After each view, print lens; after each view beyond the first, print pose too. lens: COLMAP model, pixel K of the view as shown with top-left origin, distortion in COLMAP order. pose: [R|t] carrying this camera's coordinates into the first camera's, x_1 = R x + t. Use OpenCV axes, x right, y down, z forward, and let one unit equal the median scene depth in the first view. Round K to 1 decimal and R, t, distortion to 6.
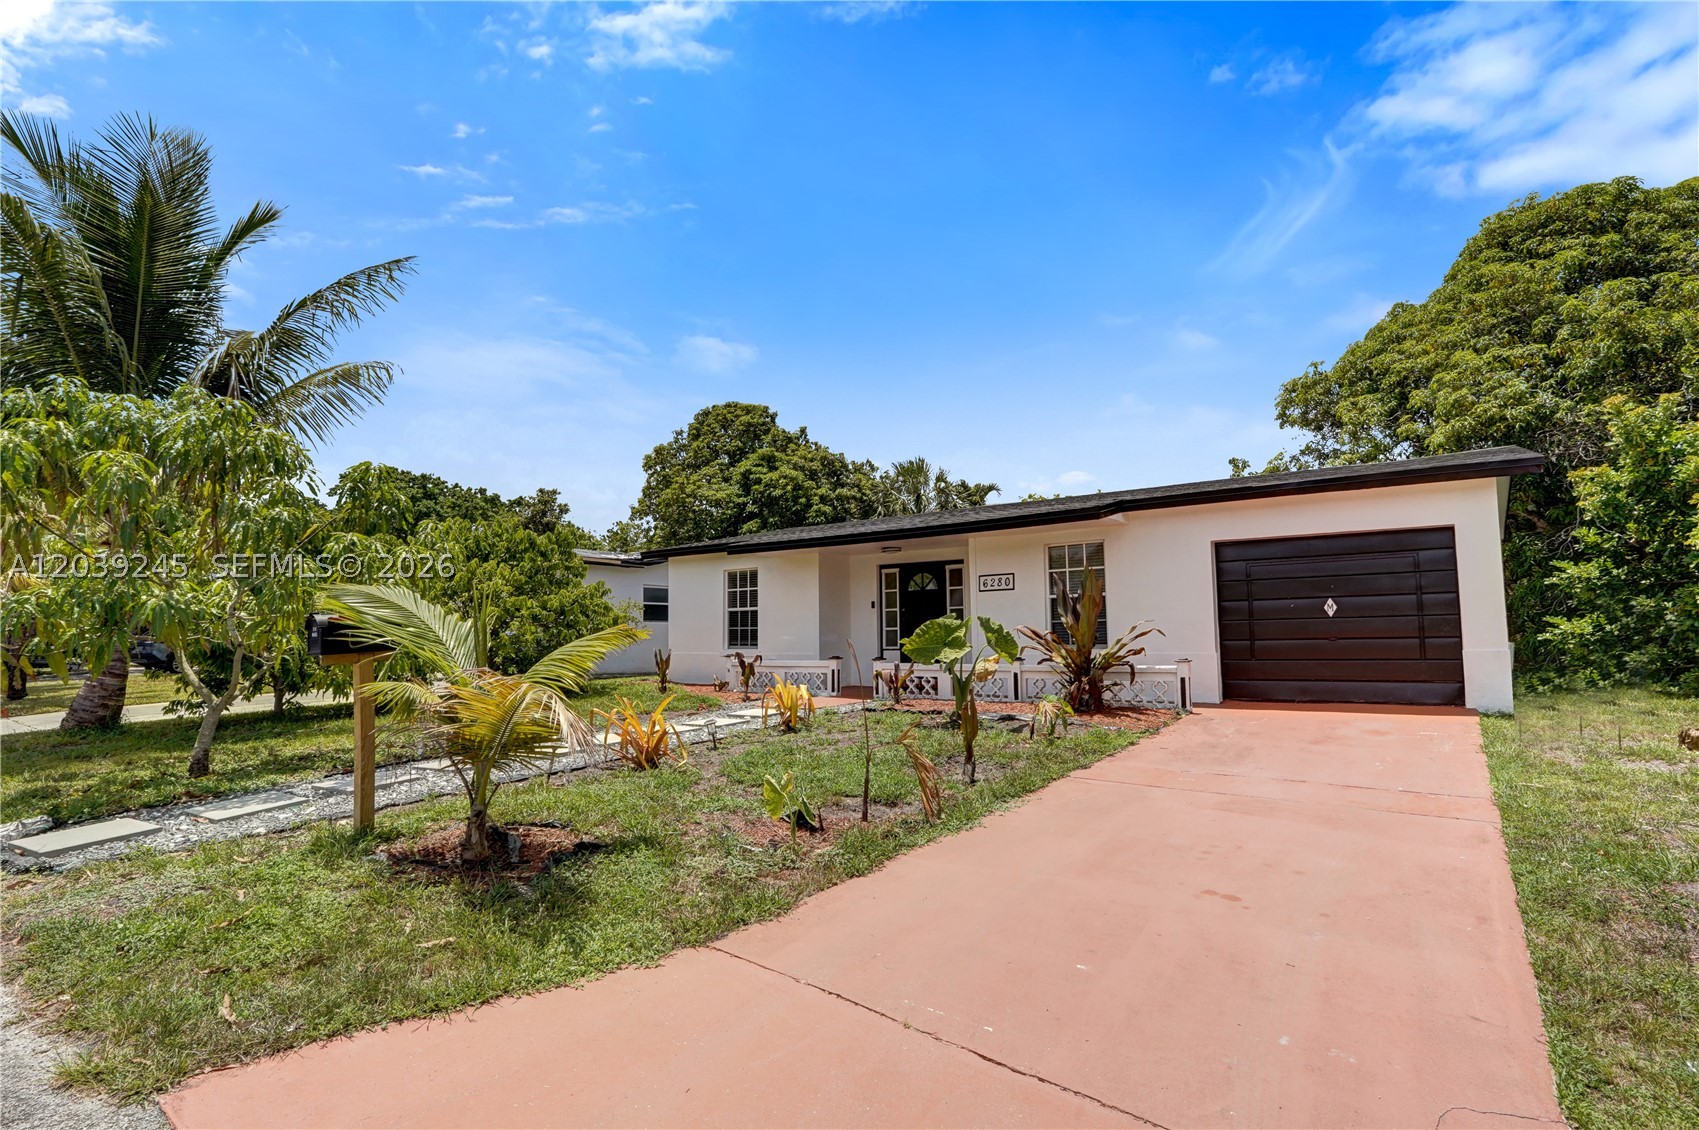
lens RADIAL K [[841.0, 0, 851.9], [0, 841.0, 579.8], [0, 0, 1]] dist [-0.070344, 0.026756]
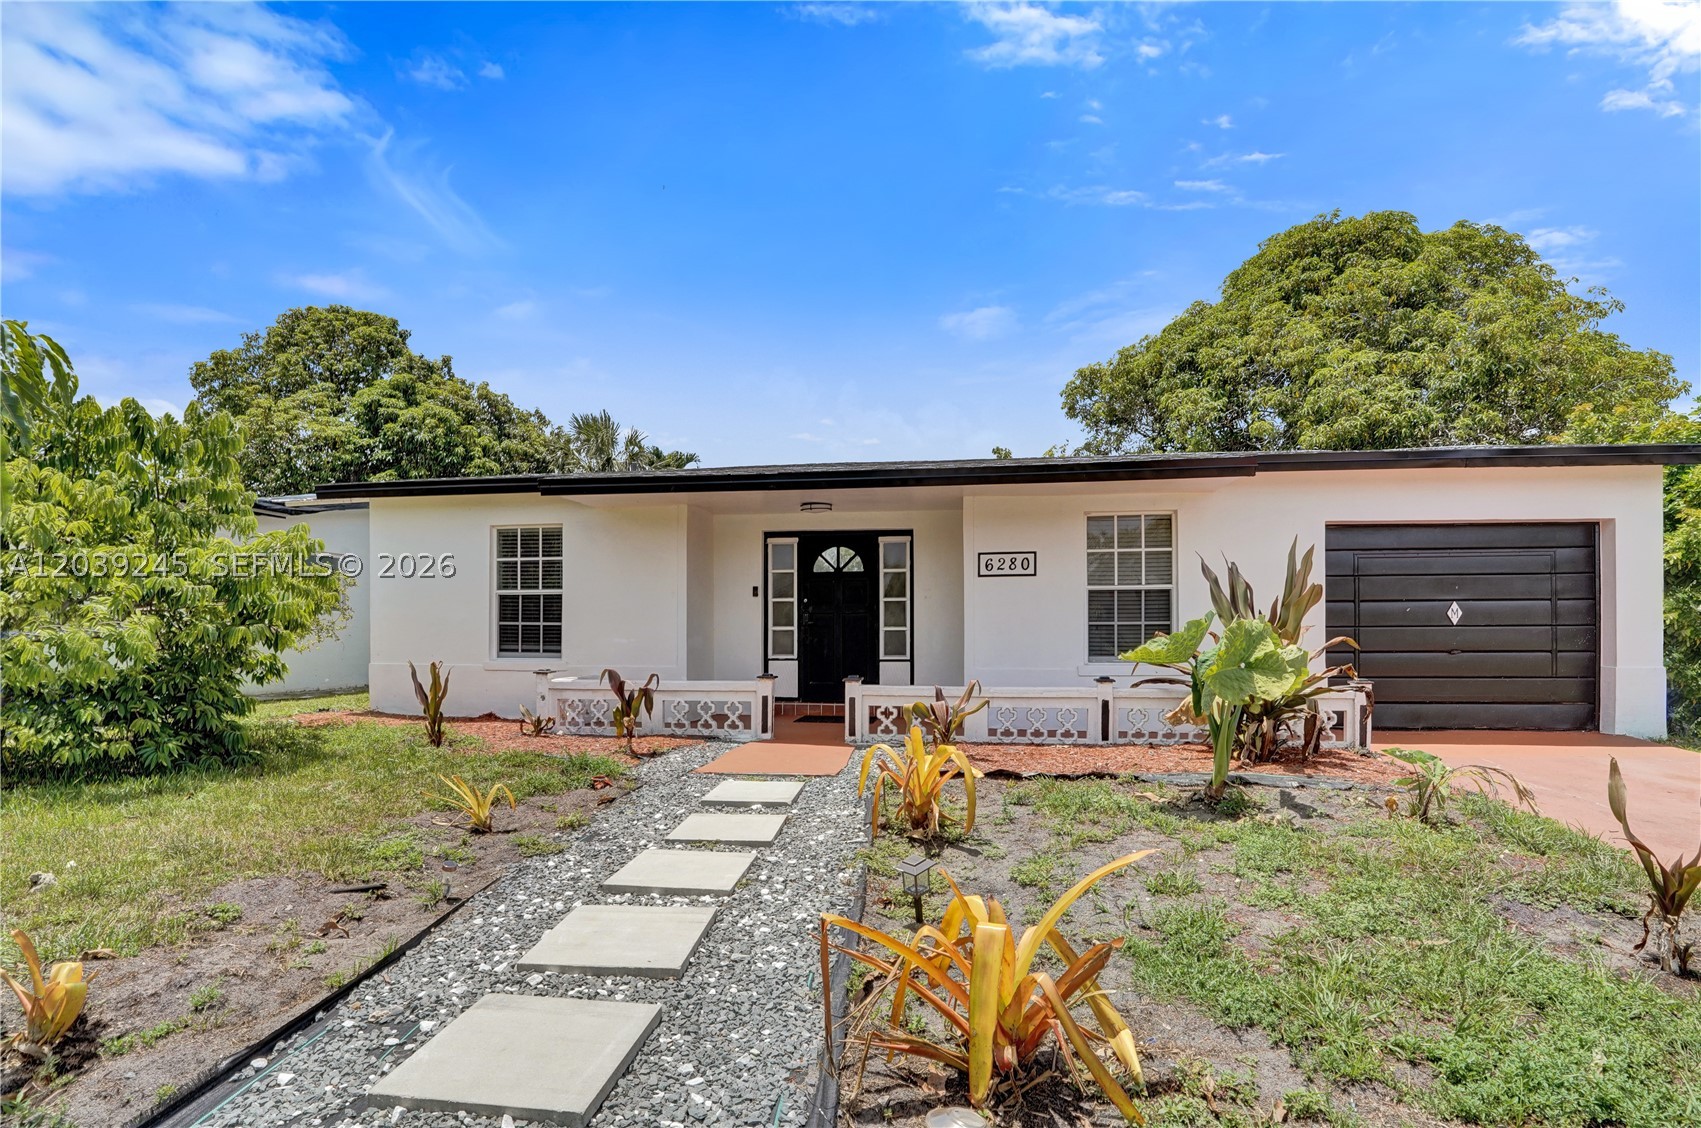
lens RADIAL K [[850.1, 0, 847.2], [0, 850.1, 632.4], [0, 0, 1]] dist [-0.051601, 0.013773]
pose [[0.886038, 0.009033, 0.463525, -0.204232], [-0.041540, 0.997335, 0.059970, 0.017809], [-0.461748, -0.072390, 0.884052, 0.347551]]
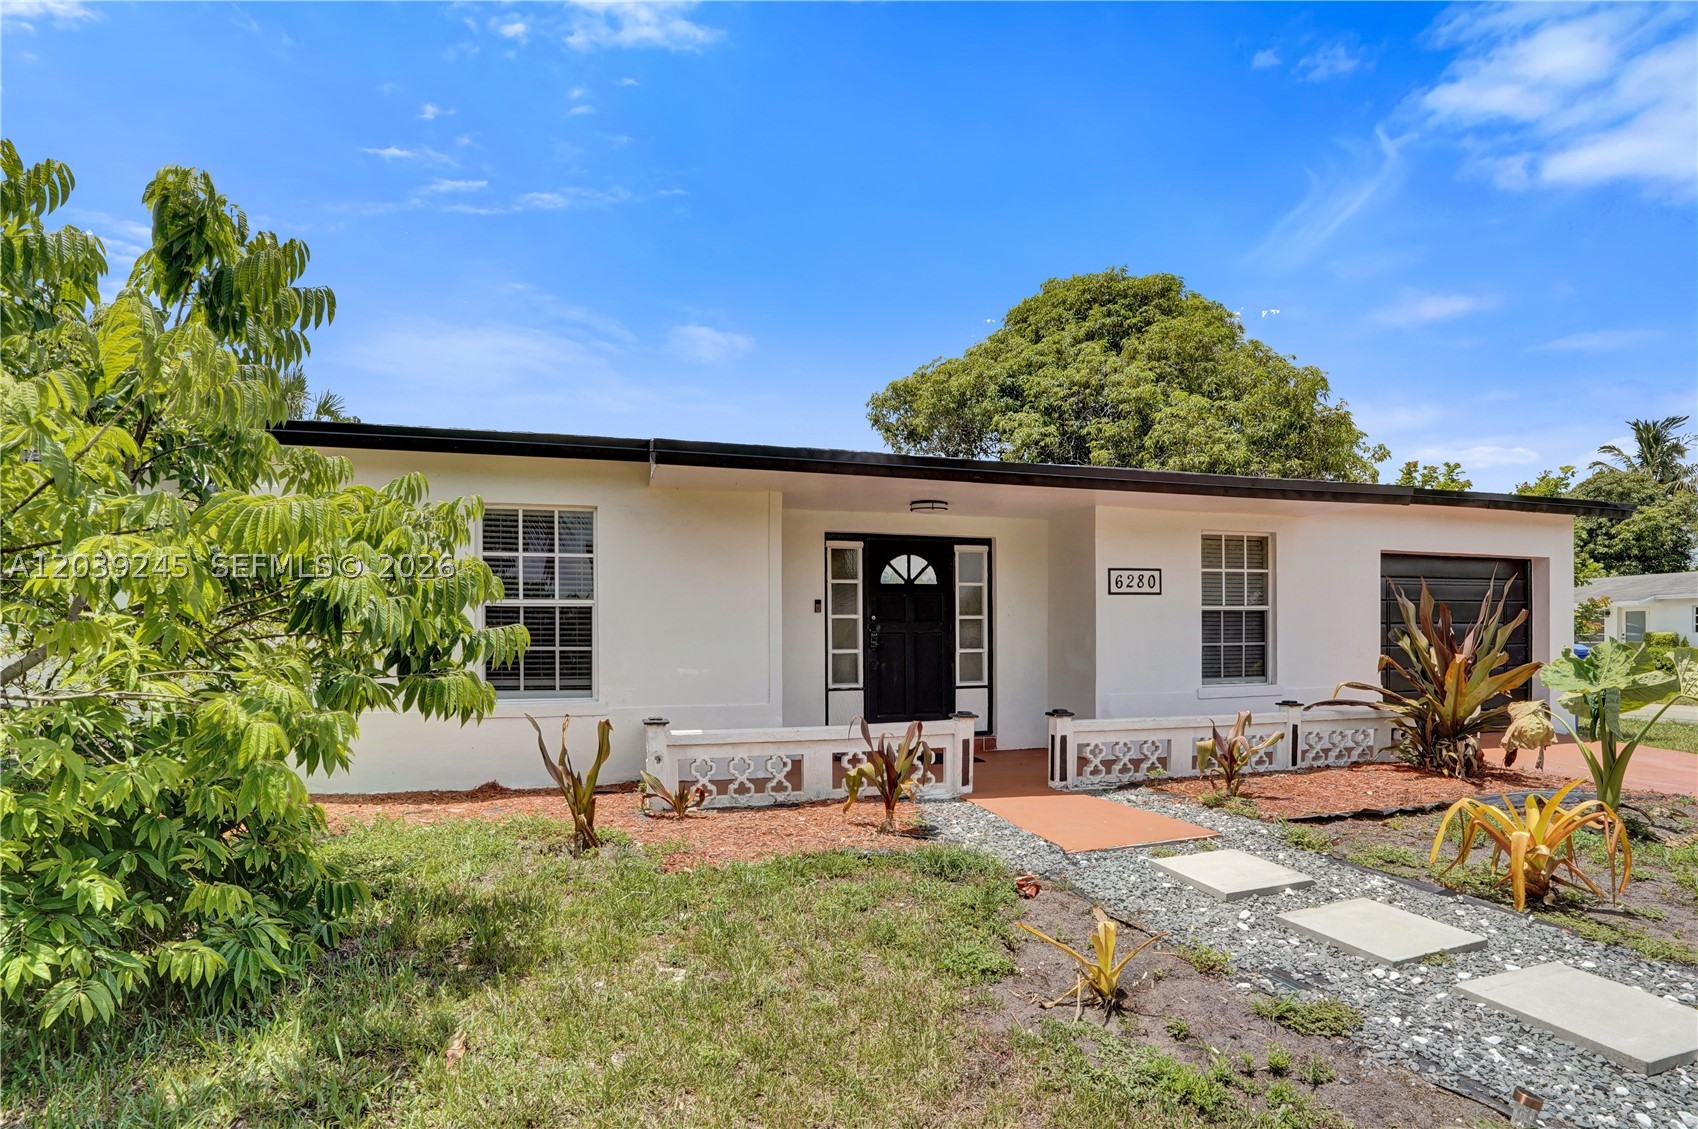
lens RADIAL K [[854.2, 0, 850.0], [0, 854.2, 638.4], [0, 0, 1]] dist [-0.026325, -0.000026]
pose [[0.593588, 0.008340, 0.804726, -0.369573], [-0.057352, 0.997842, 0.031963, 0.029784], [-0.802723, -0.065126, 0.592785, 0.613931]]
